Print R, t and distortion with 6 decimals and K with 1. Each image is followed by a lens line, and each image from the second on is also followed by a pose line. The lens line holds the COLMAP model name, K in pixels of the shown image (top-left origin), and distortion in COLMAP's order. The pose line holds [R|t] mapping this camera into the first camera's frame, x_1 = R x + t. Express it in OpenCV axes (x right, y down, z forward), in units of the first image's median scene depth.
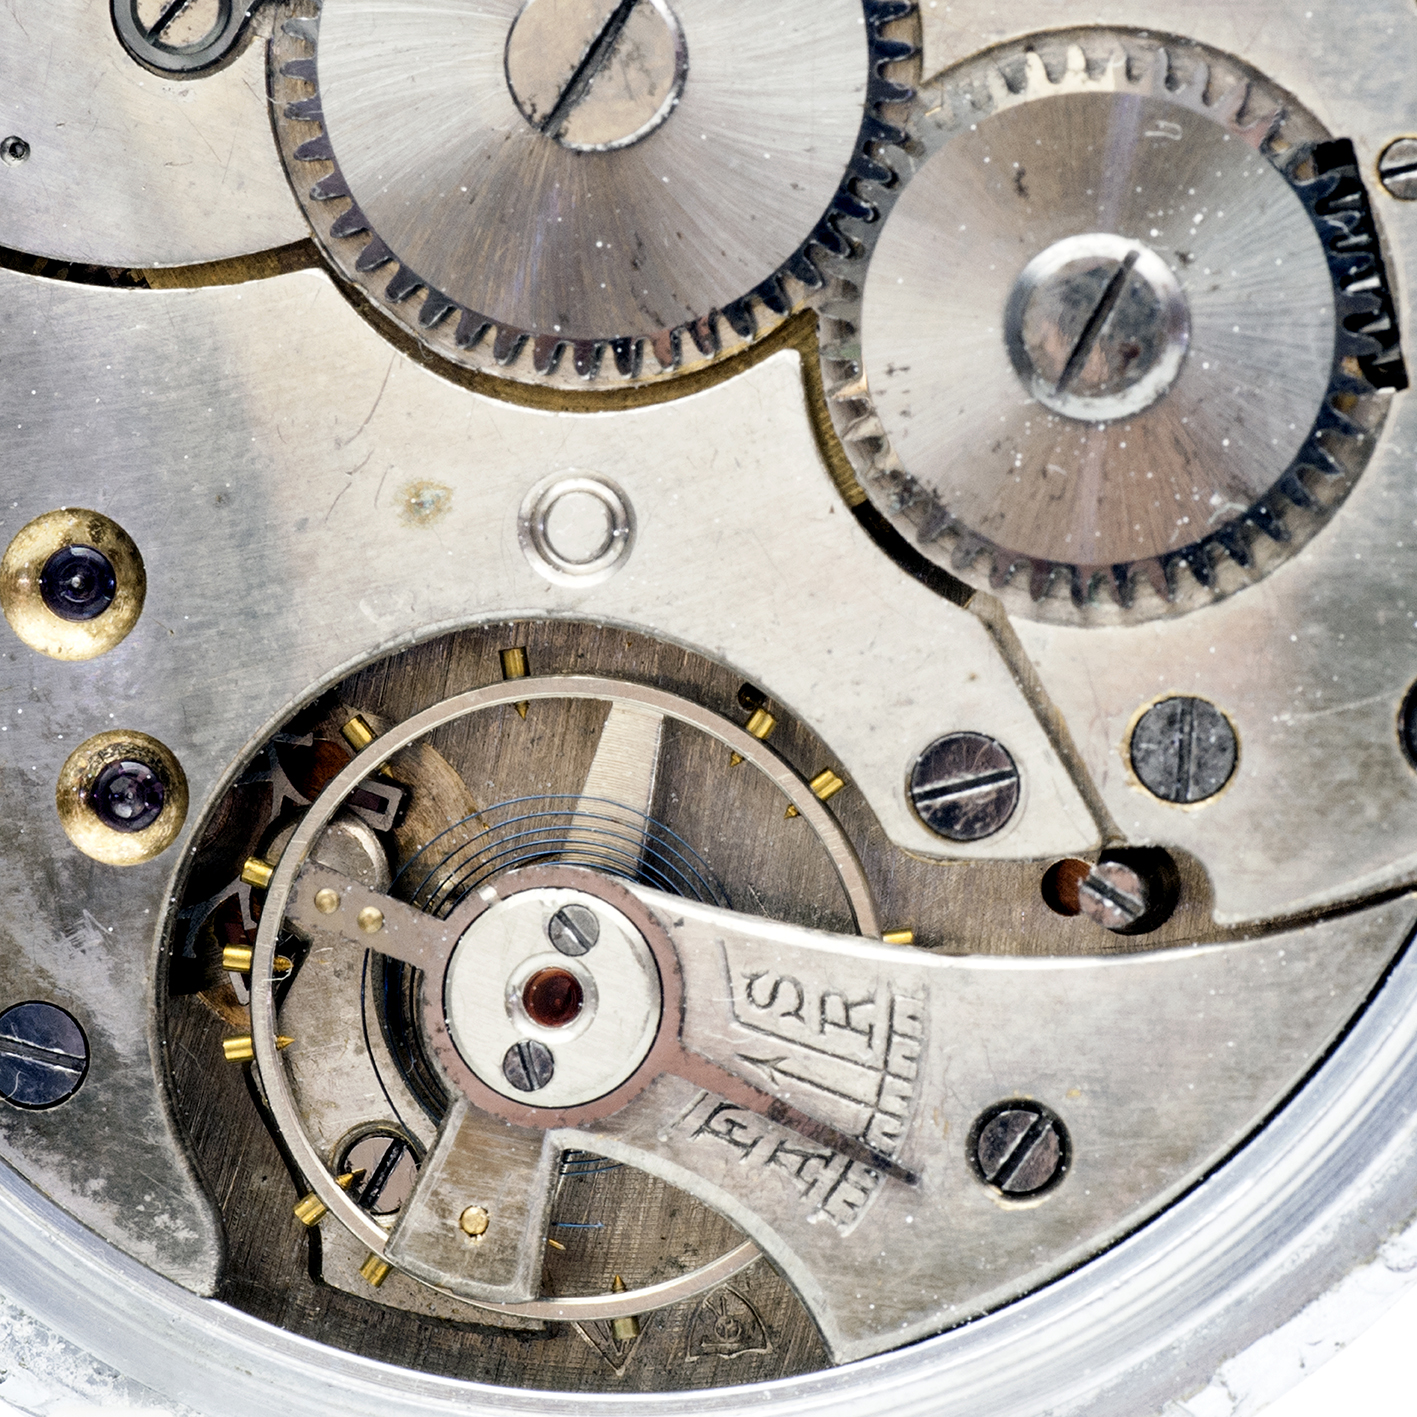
lens RADIAL K [[7044.3, 0, 700.1], [0, 7044.3, 696.4], [0, 0, 1]] dist [0.133400, 0.000000]
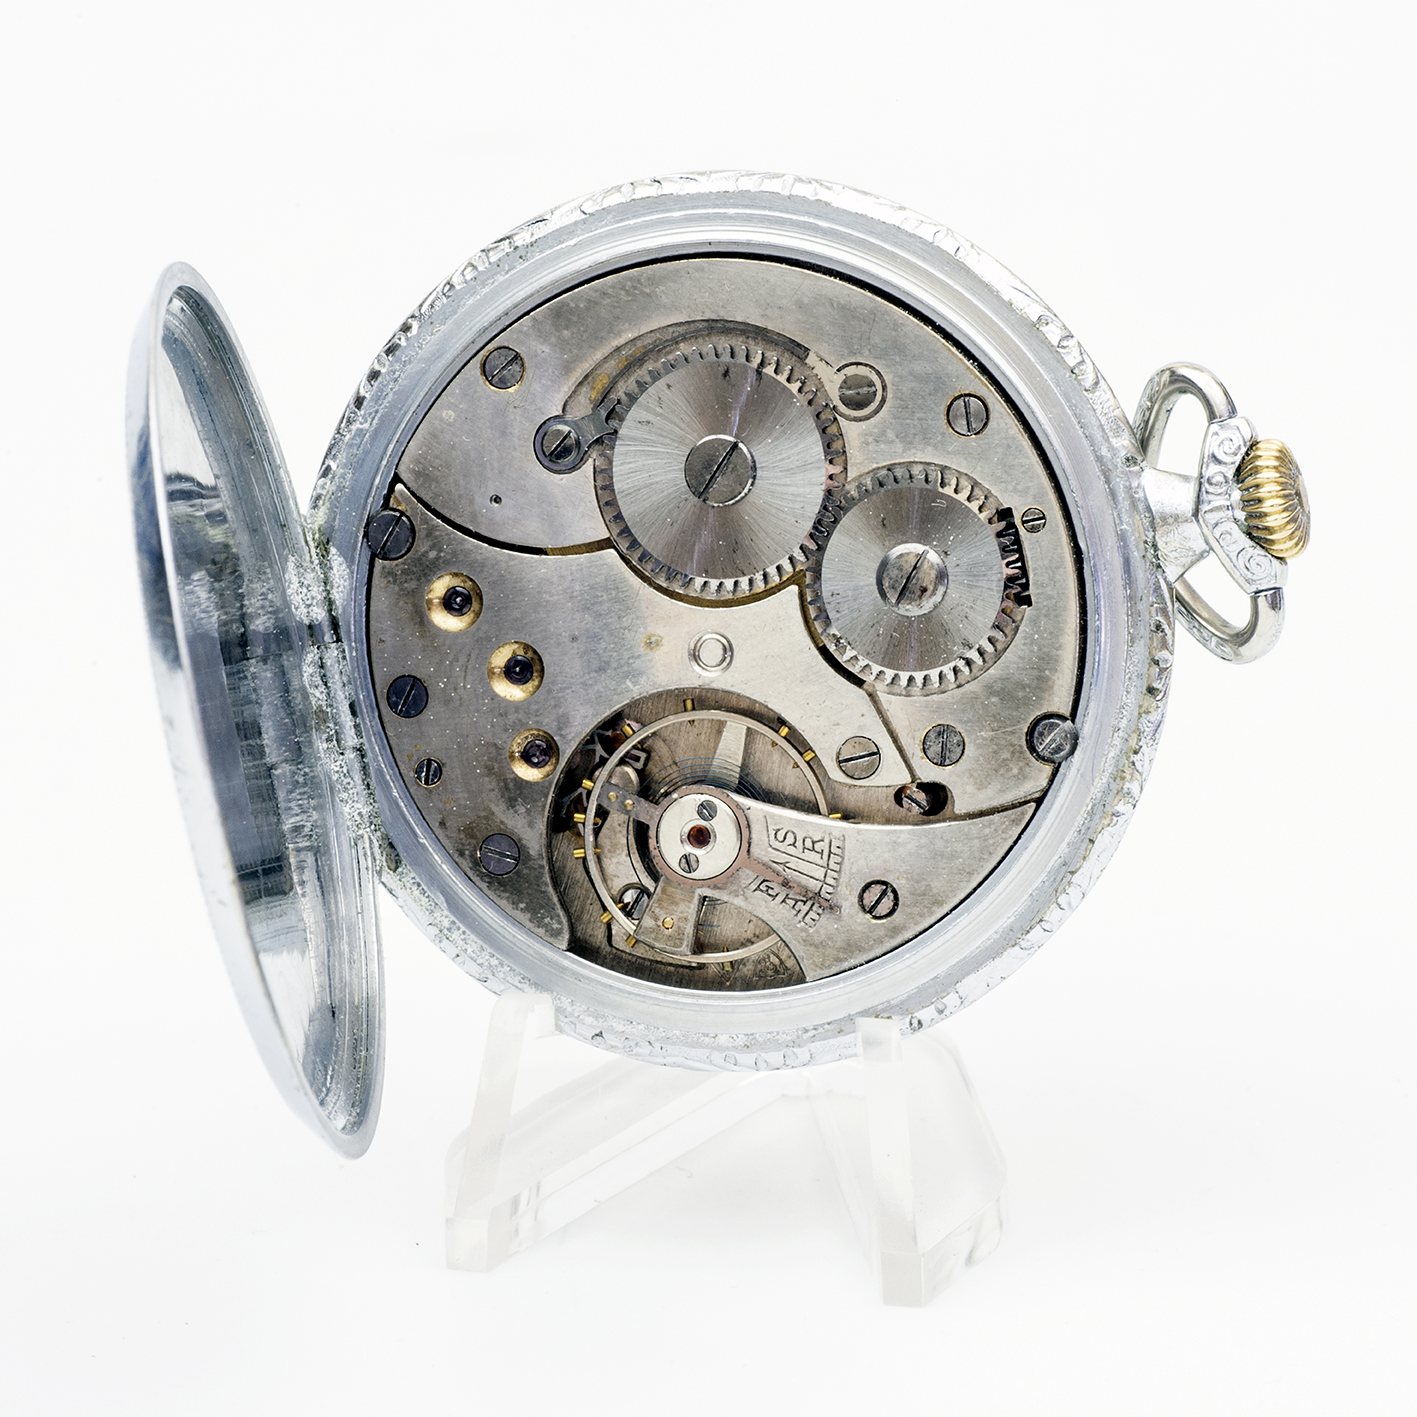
lens RADIAL K [[7044.3, 0, 710.8], [0, 7044.3, 713.0], [0, 0, 1]] dist [0.133400, 0.000000]
pose [[0.993765, 0.017756, -0.110068, 0.263622], [-0.012887, 0.998913, 0.044788, -0.116536], [0.110743, -0.043090, 0.992914, -1.534484]]
